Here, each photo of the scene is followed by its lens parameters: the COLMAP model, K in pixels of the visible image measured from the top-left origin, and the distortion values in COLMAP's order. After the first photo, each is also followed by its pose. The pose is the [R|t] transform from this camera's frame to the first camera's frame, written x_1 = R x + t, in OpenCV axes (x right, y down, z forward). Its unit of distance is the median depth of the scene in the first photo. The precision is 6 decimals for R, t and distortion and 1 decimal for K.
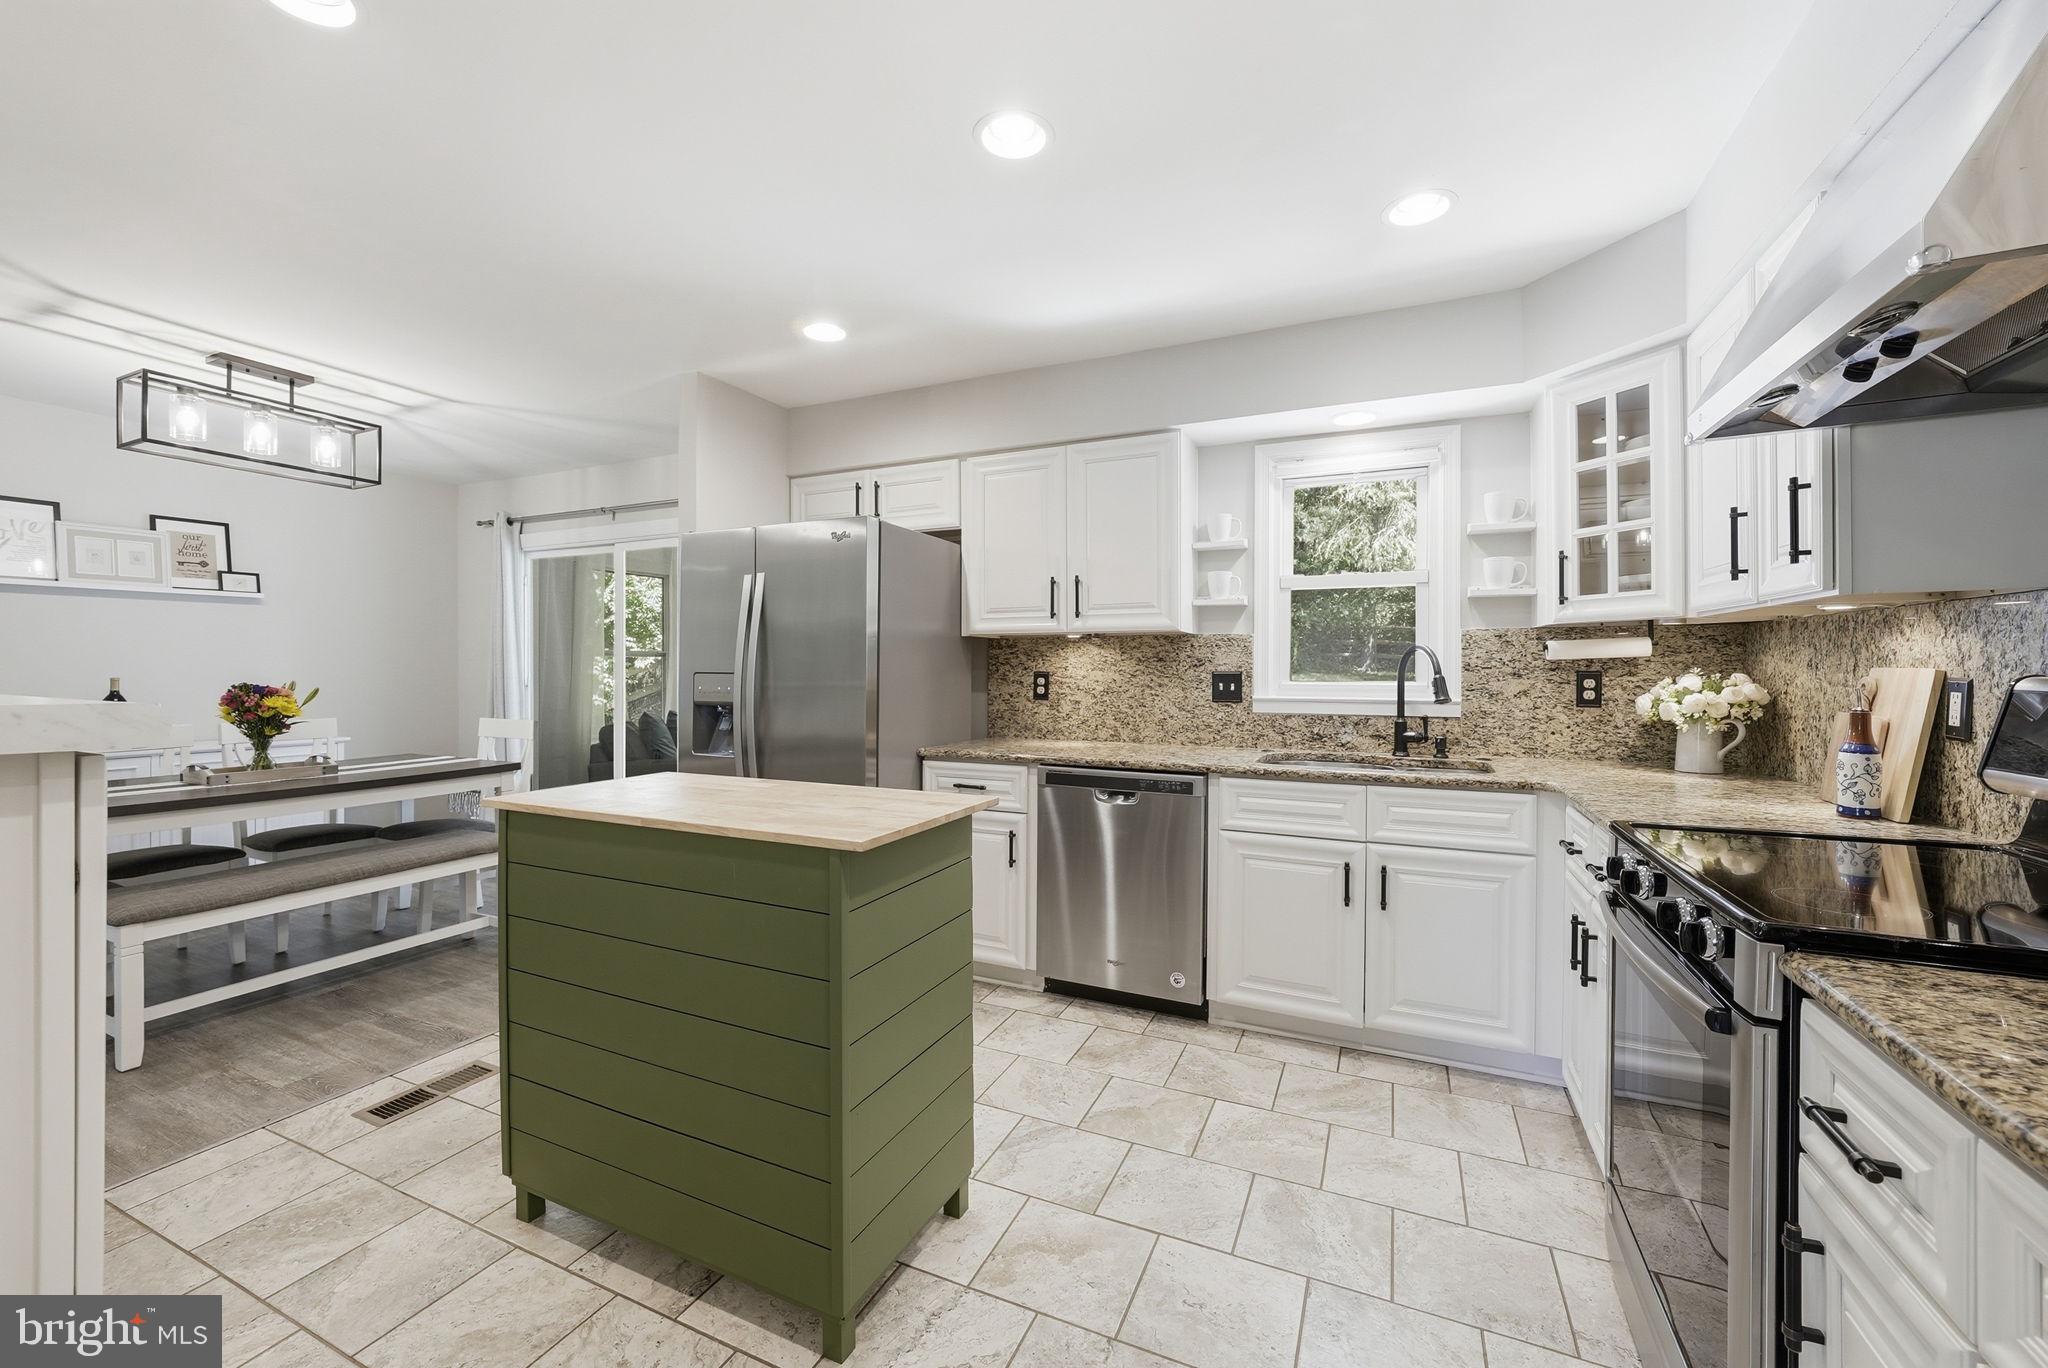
lens RADIAL K [[808.9, 0, 1021.9], [0, 808.9, 675.1], [0, 0, 1]] dist [-0.011298, -0.000005]
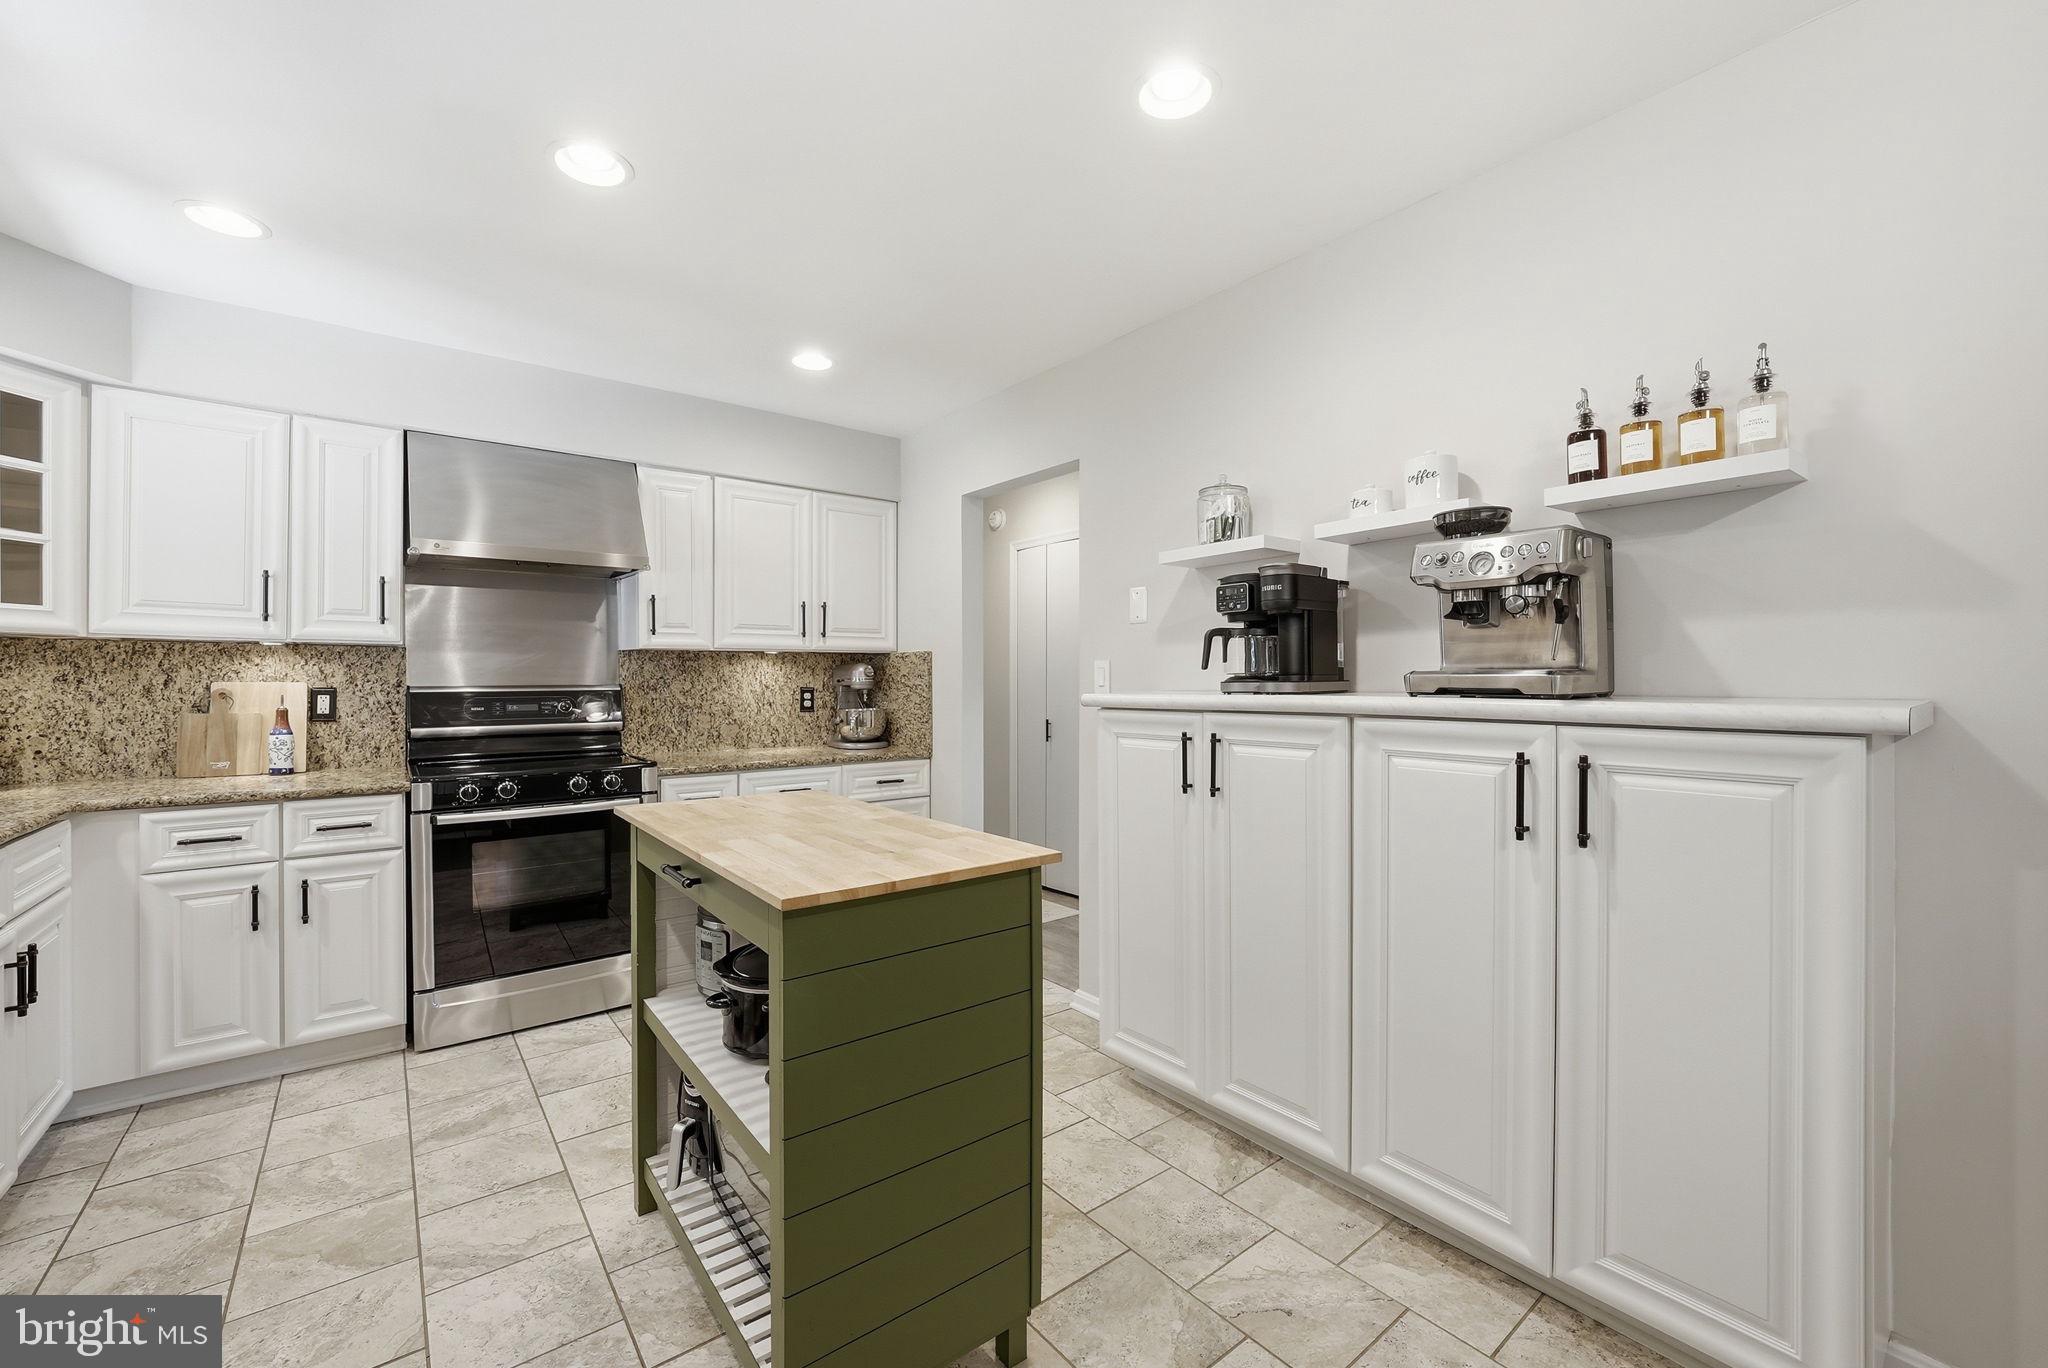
lens RADIAL K [[808.9, 0, 1021.9], [0, 808.9, 675.1], [0, 0, 1]] dist [-0.011298, -0.000005]
pose [[-0.893167, 0.002448, 0.449718, -0.772361], [0.002026, 0.999997, -0.001419, -0.012862], [-0.449720, -0.000357, -0.893170, 1.346486]]
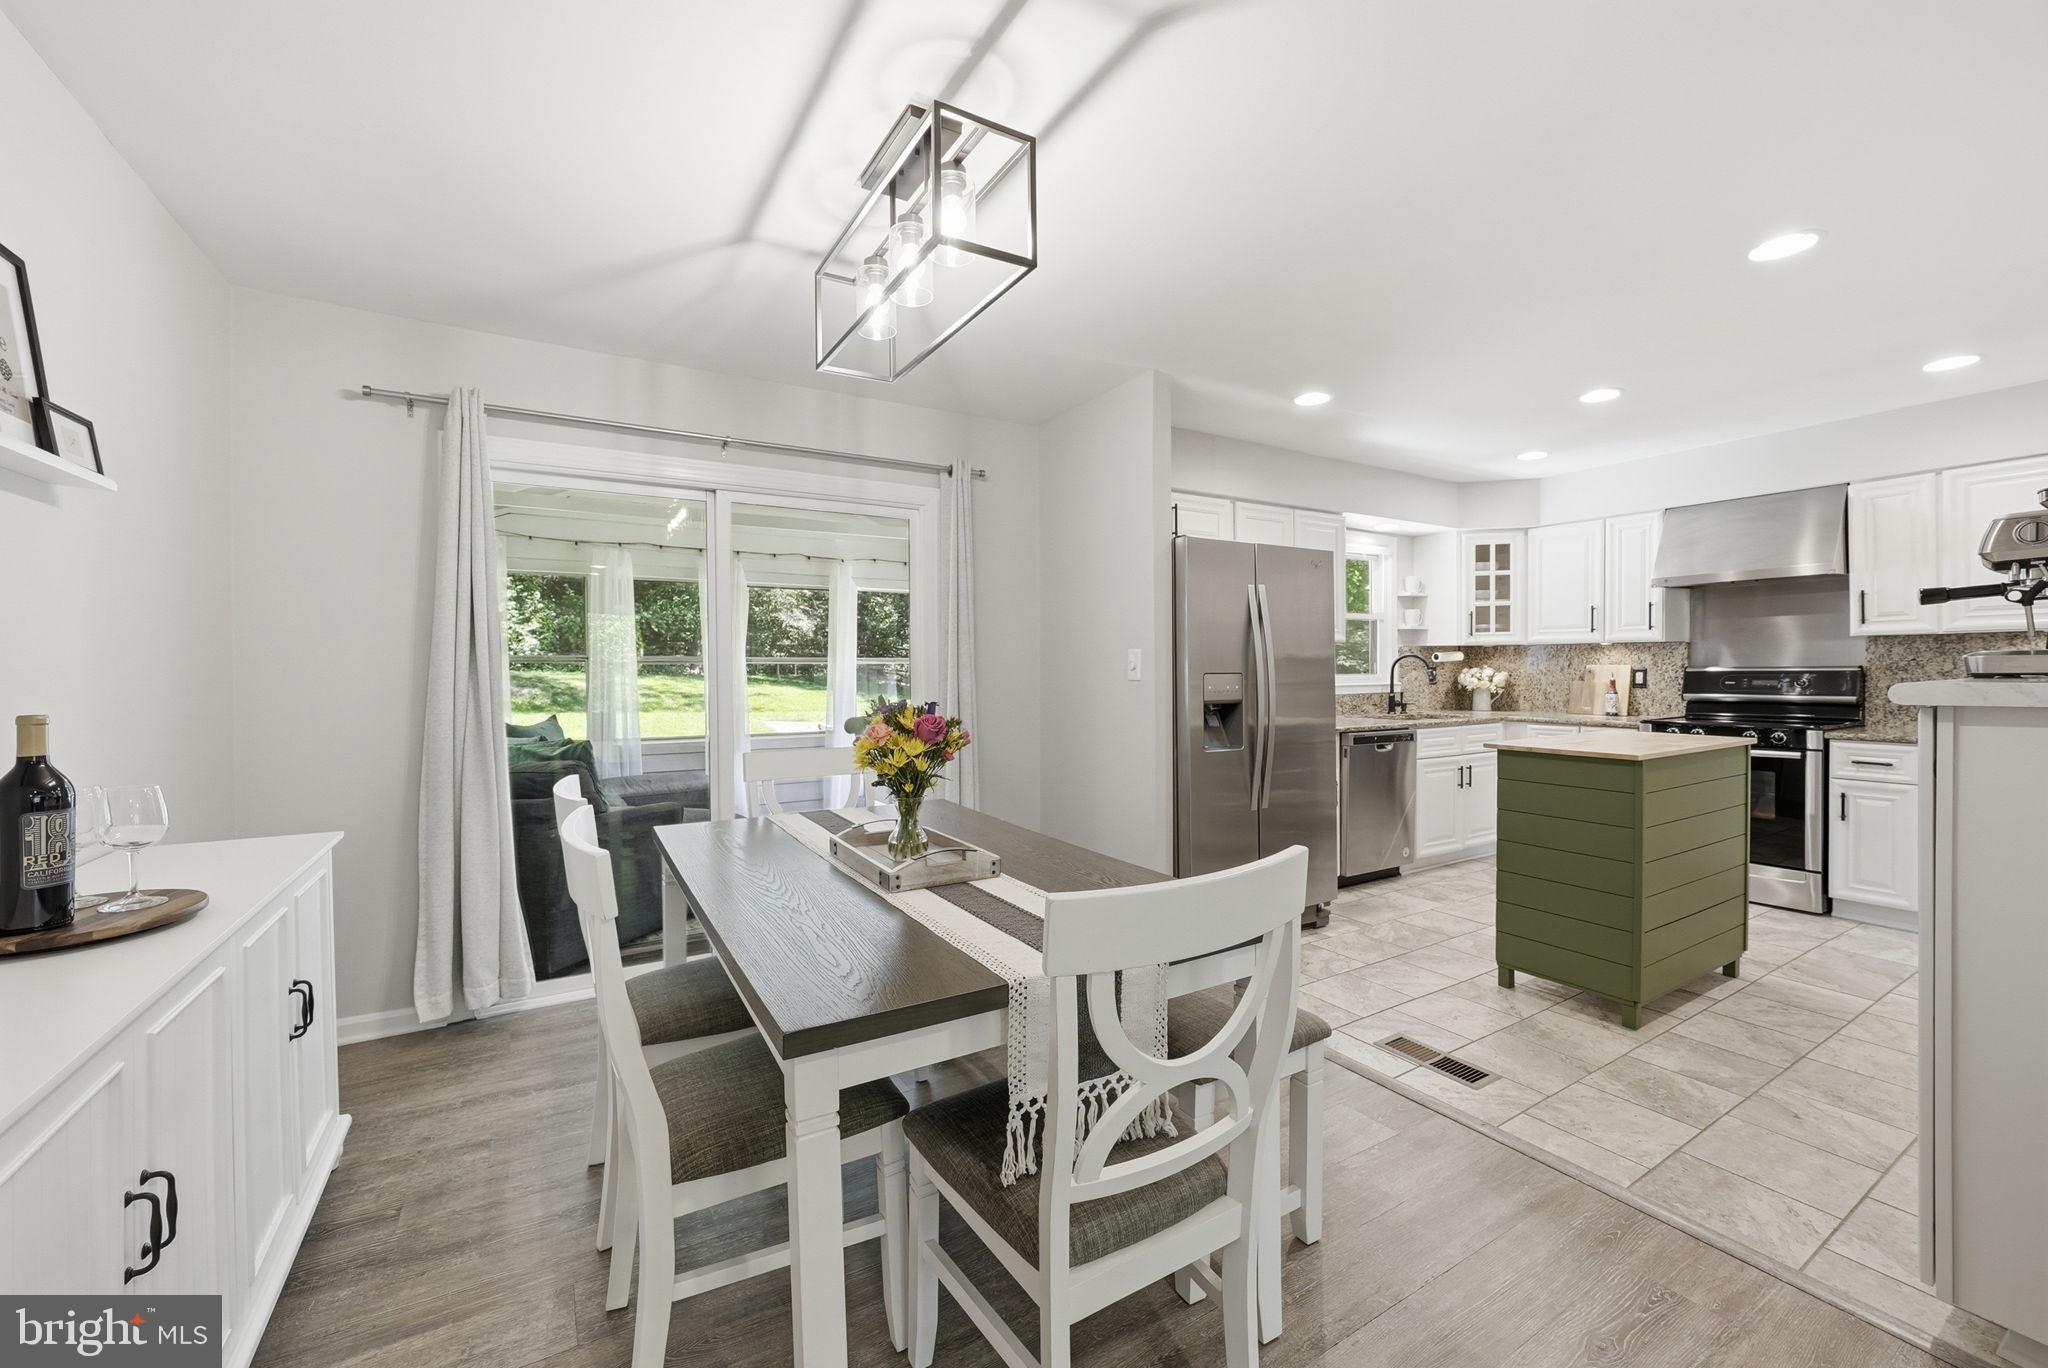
lens RADIAL K [[808.9, 0, 1021.9], [0, 808.9, 675.1], [0, 0, 1]] dist [-0.011298, -0.000005]
pose [[0.561859, -0.013822, 0.827117, -1.967648], [0.012551, 0.999888, 0.008184, -0.016471], [-0.827138, 0.005783, 0.561970, 0.860173]]
